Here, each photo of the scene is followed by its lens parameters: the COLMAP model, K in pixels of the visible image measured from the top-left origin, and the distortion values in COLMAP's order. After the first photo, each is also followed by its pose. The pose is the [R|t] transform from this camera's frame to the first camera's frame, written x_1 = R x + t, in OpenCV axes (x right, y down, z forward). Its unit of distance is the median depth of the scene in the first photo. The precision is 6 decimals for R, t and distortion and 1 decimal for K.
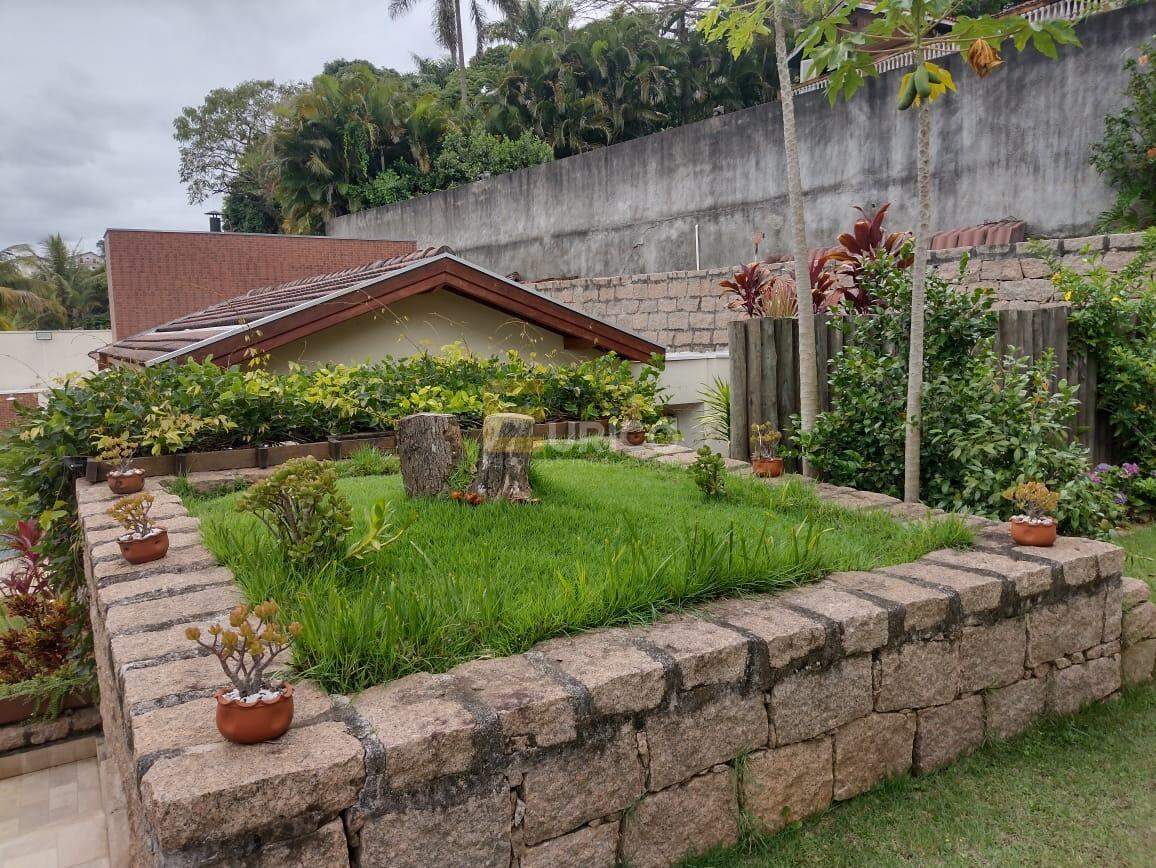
lens RADIAL K [[845.8, 0, 576.2], [0, 845.8, 437.0], [0, 0, 1]] dist [0.104190, -0.167259]
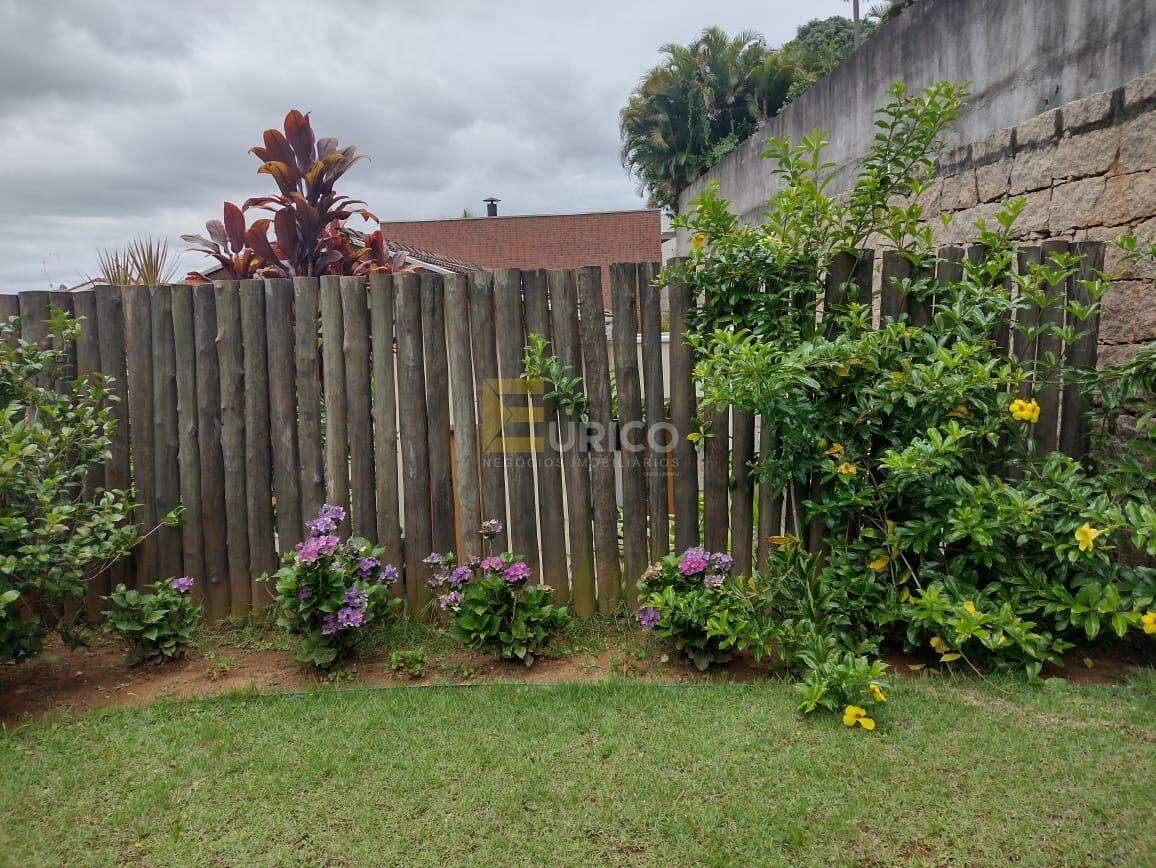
lens RADIAL K [[874.4, 0, 581.6], [0, 874.4, 426.2], [0, 0, 1]] dist [0.005951, 0.005806]
pose [[0.811607, 0.064734, -0.580606, 0.426878], [-0.056540, 0.997880, 0.032223, -0.028636], [0.581461, 0.006674, 0.813547, 0.251269]]
